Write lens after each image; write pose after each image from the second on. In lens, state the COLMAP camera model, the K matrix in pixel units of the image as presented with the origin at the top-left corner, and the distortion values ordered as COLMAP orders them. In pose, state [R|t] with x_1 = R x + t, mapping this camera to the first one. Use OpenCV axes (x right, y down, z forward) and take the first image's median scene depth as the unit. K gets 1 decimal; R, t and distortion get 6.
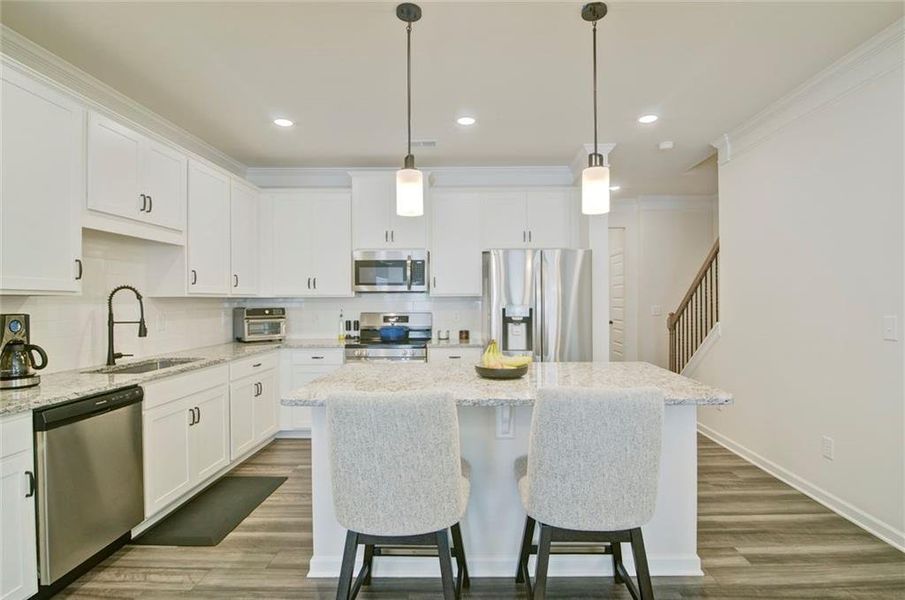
lens RADIAL K [[453.9, 0, 470.0], [0, 453.9, 299.9], [0, 0, 1]] dist [-0.001004, -0.015319]
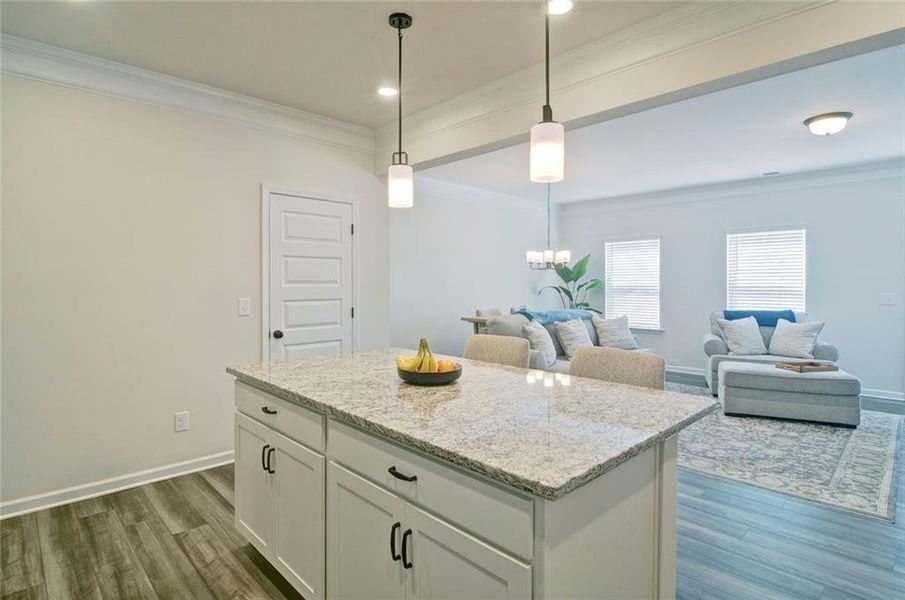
lens RADIAL K [[462.7, 0, 442.0], [0, 462.7, 288.0], [0, 0, 1]] dist [0.000942, -0.013911]
pose [[-0.691907, -0.000511, 0.721987, -0.303019], [0.004668, 0.999976, 0.005181, -0.000953], [-0.721972, 0.006955, -0.691887, 0.867998]]
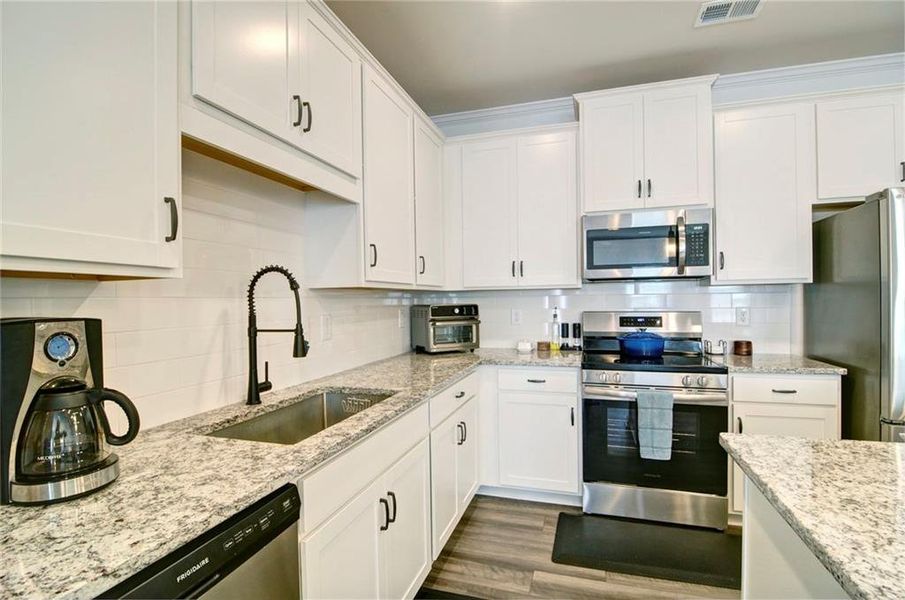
lens RADIAL K [[433.4, 0, 457.3], [0, 433.4, 303.9], [0, 0, 1]] dist [-0.002327, -0.013846]
pose [[0.957081, -0.006420, -0.289750, -0.261853], [0.010060, 0.999888, 0.011072, 0.008574], [0.289646, -0.013512, 0.957038, 0.371511]]
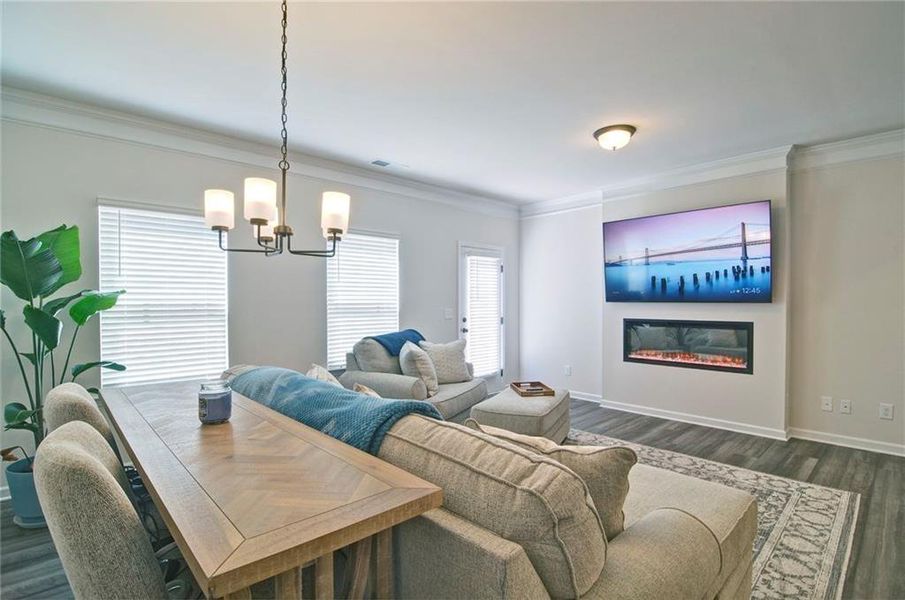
lens RADIAL K [[434.9, 0, 451.1], [0, 434.9, 302.7], [0, 0, 1]] dist [-0.002776, -0.013436]
pose [[-0.726883, 0.010994, -0.686673, 0.639185], [0.006139, 0.999936, 0.009511, -0.004507], [0.686734, 0.002698, -0.726904, 0.092733]]
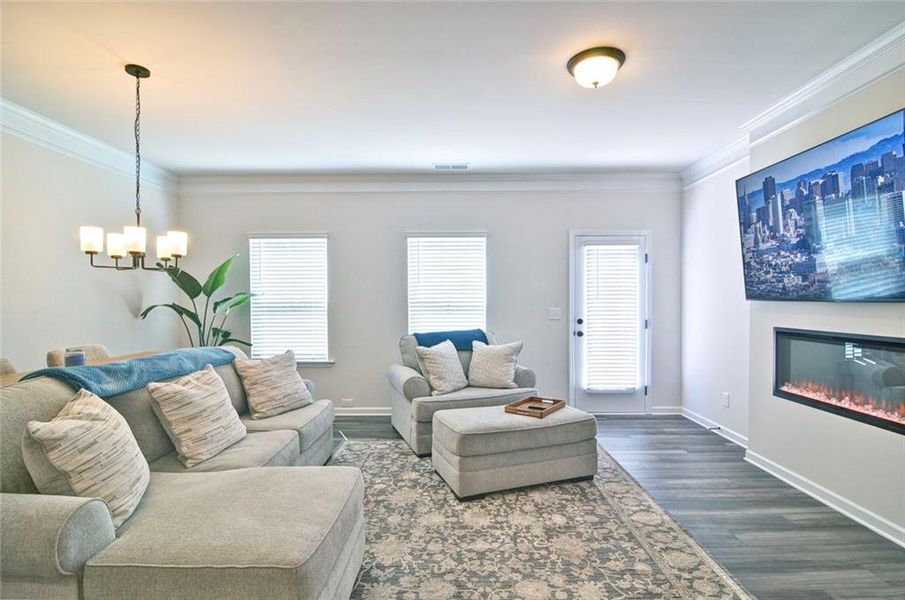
lens RADIAL K [[434.9, 0, 451.1], [0, 434.9, 302.7], [0, 0, 1]] dist [-0.002776, -0.013436]
pose [[-0.999918, 0.010238, 0.007672, 0.021197], [0.010300, 0.999914, 0.008148, -0.000396], [-0.007588, 0.008227, -0.999937, 0.300235]]
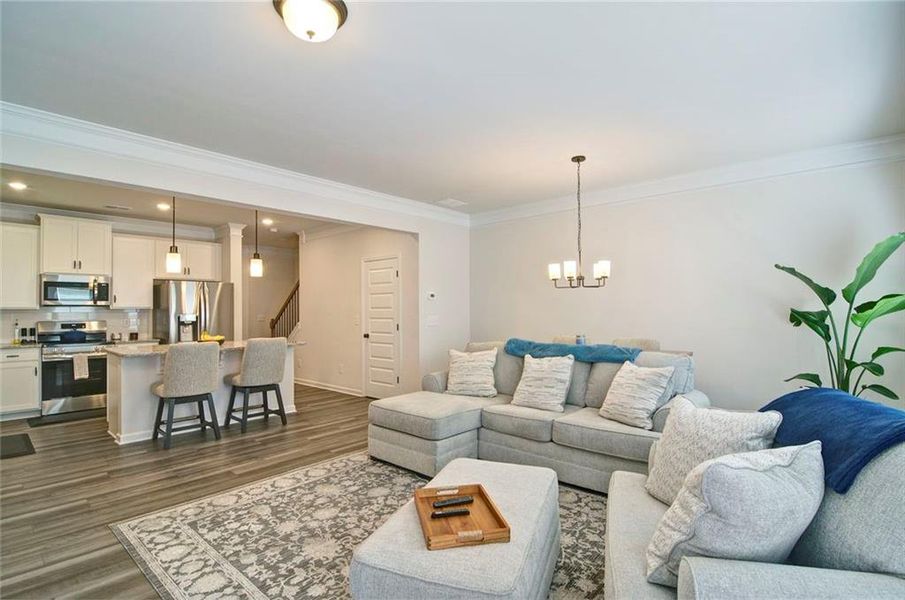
lens RADIAL K [[434.9, 0, 451.1], [0, 434.9, 302.7], [0, 0, 1]] dist [-0.002776, -0.013436]
pose [[0.658492, 0.013072, 0.752475, -0.426297], [0.003903, 0.999776, -0.020784, 0.005213], [-0.752578, 0.016623, 0.658293, -0.723400]]
